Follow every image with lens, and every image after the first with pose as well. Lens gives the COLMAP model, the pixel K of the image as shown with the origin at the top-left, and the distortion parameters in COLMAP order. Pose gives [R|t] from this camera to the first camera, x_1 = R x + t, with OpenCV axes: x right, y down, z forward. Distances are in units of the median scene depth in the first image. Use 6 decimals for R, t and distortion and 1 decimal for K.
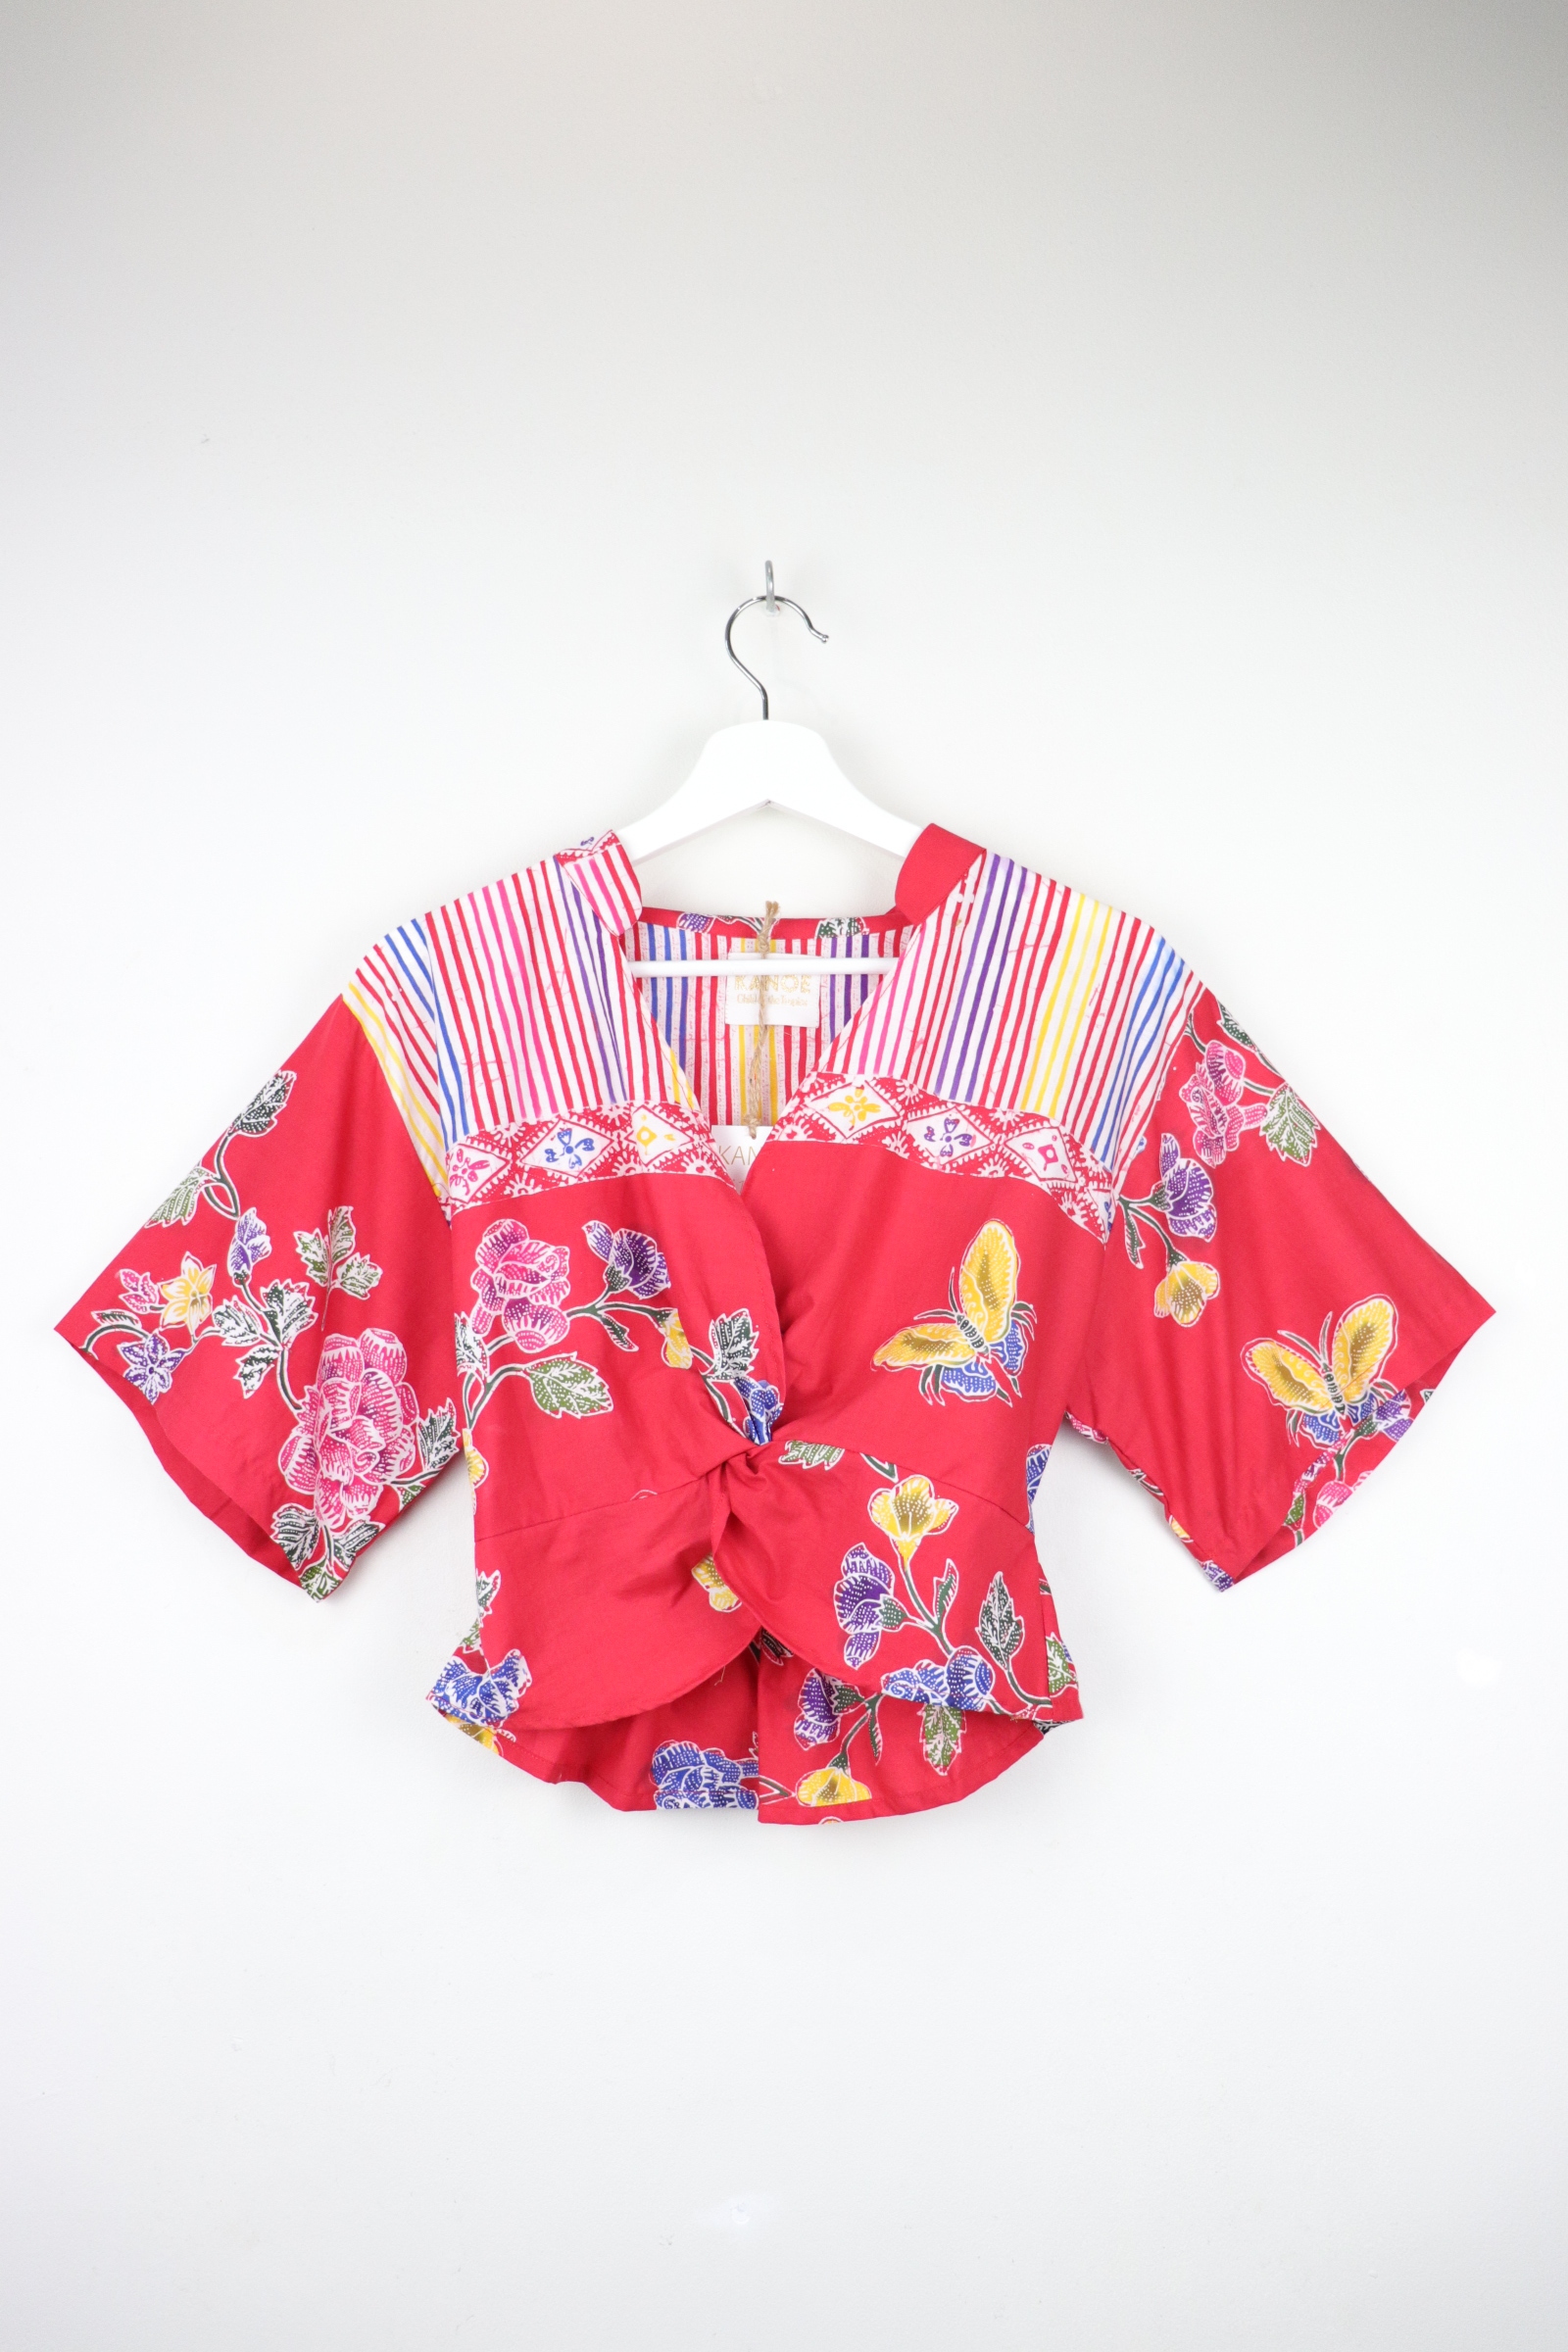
lens RADIAL K [[1966.0, 0, 743.0], [0, 1966.0, 1133.6], [0, 0, 1]] dist [-0.191232, 0.153712]
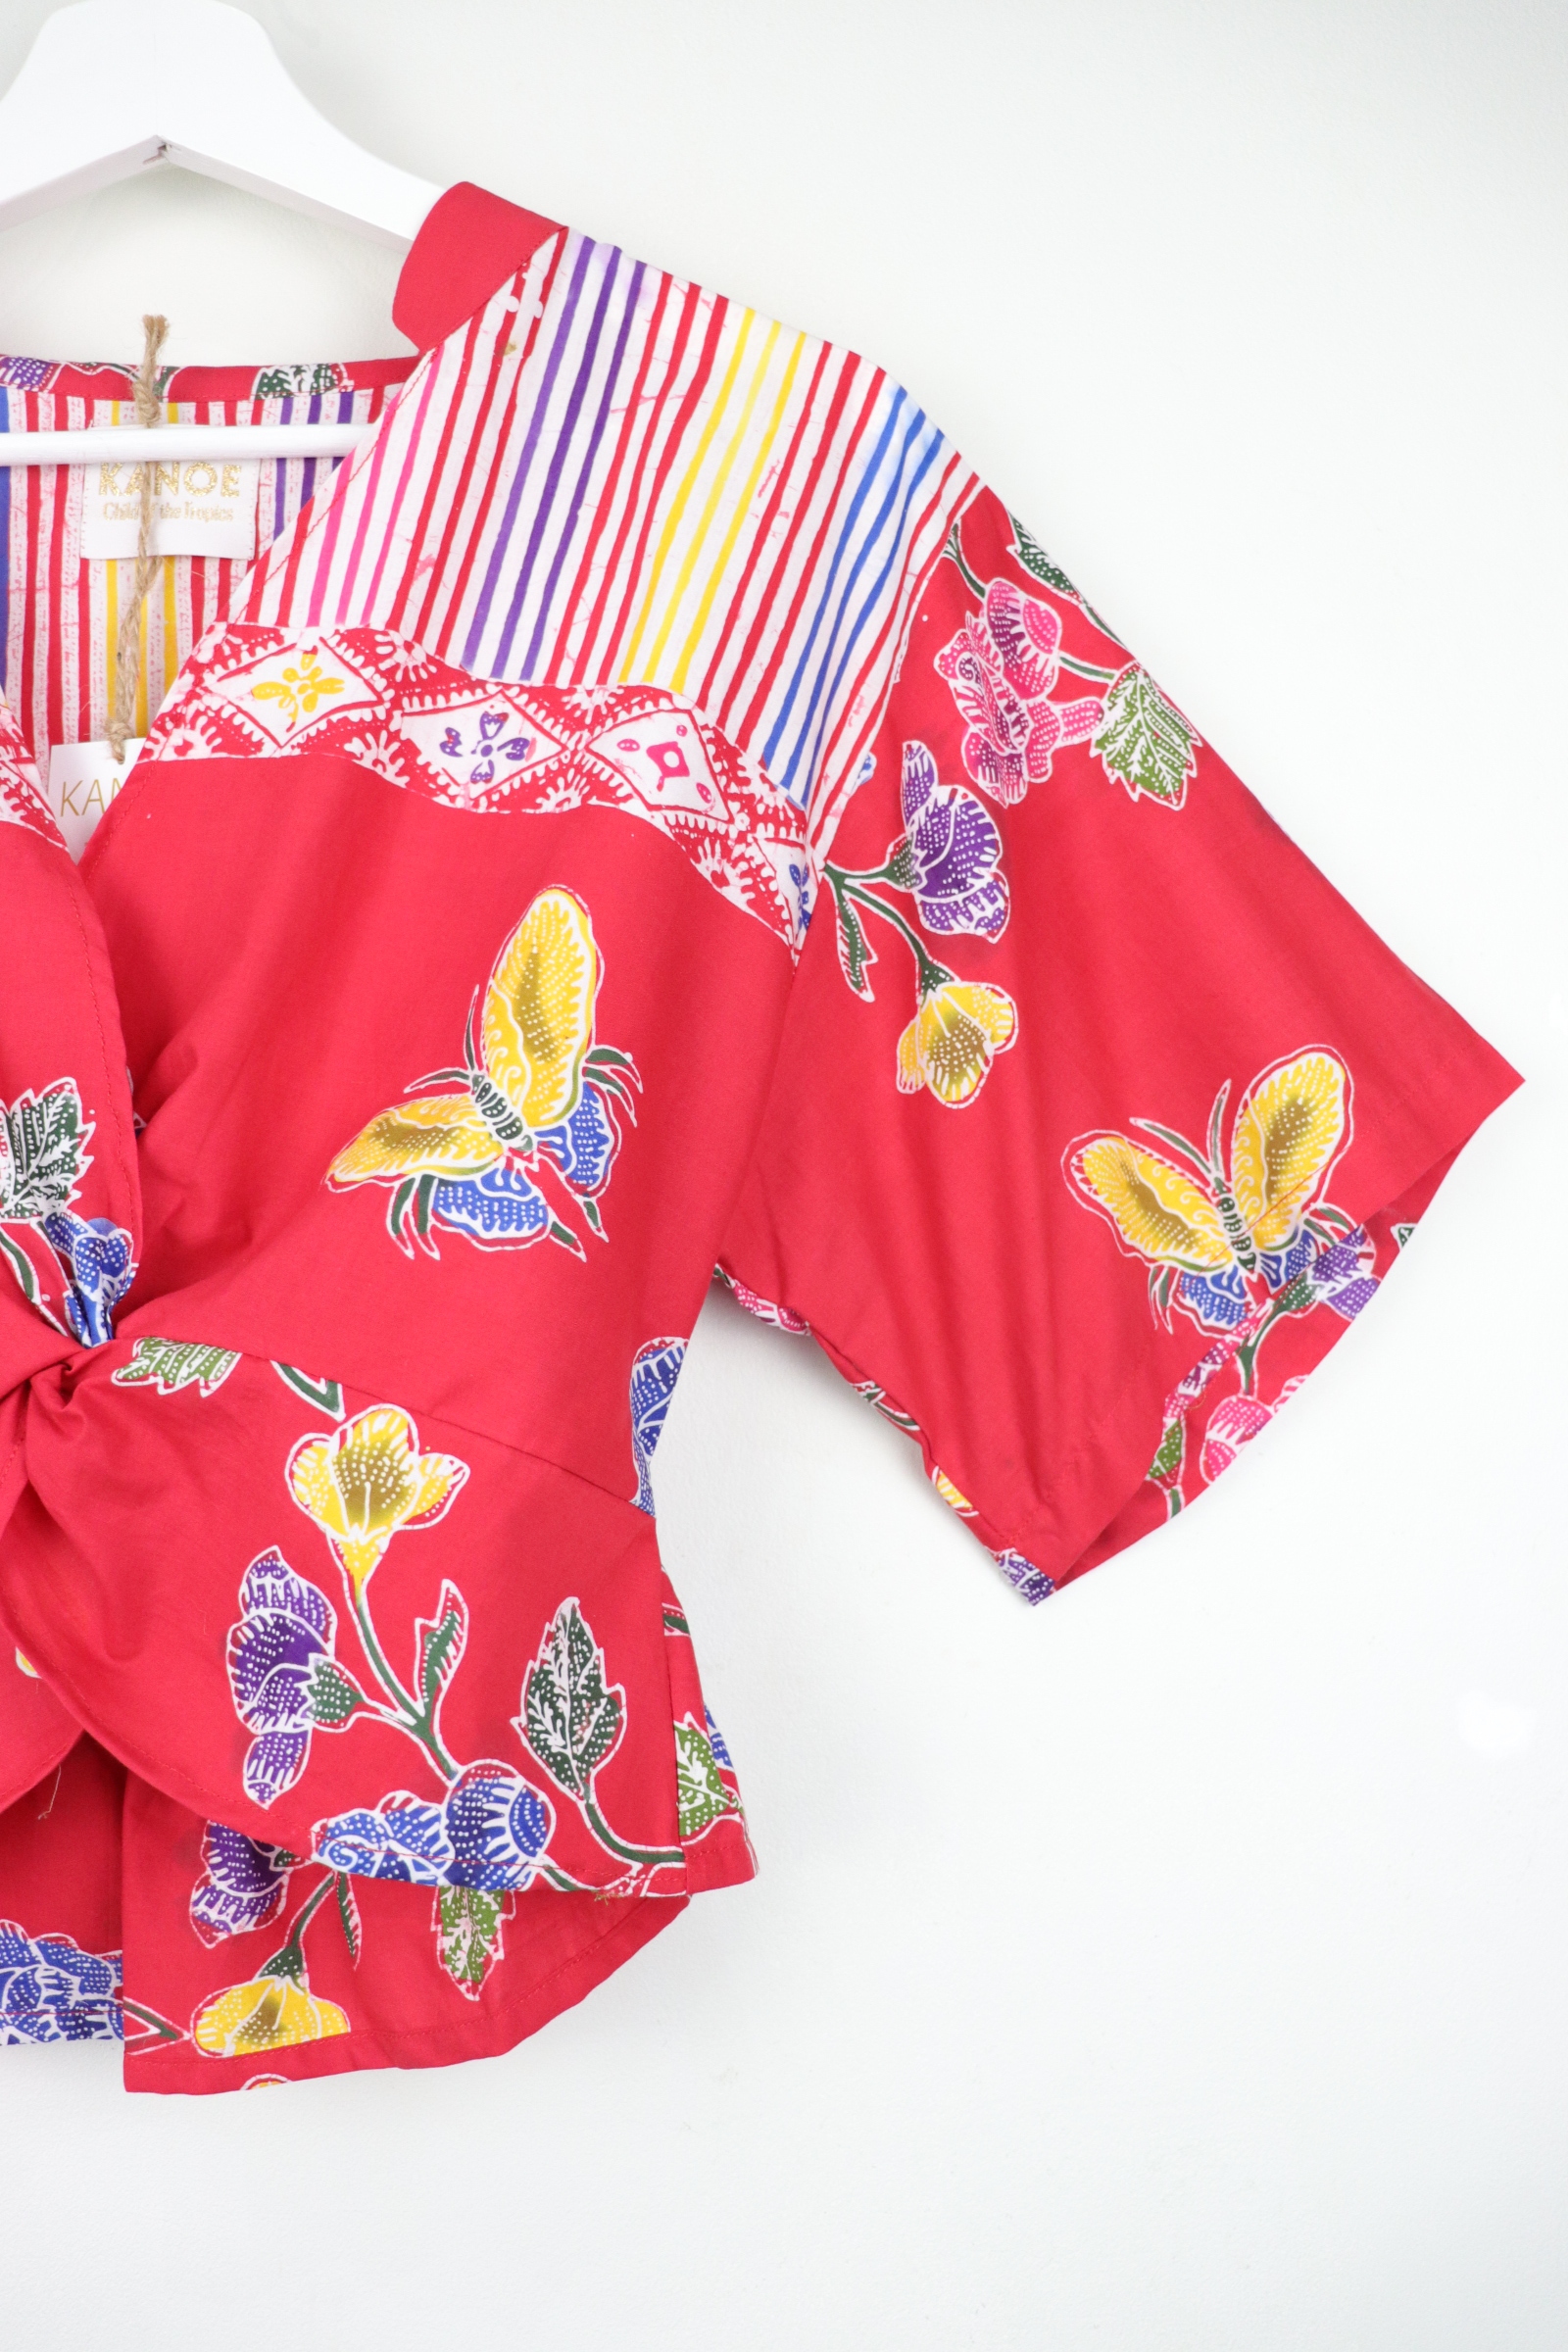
lens RADIAL K [[1966.0, 0, 743.0], [0, 1966.0, 1133.6], [0, 0, 1]] dist [-0.191232, 0.153712]
pose [[0.997175, -0.019763, 0.072464, 0.133555], [0.016255, 0.998682, 0.048684, 0.080112], [-0.073331, -0.047368, 0.996182, 0.481698]]
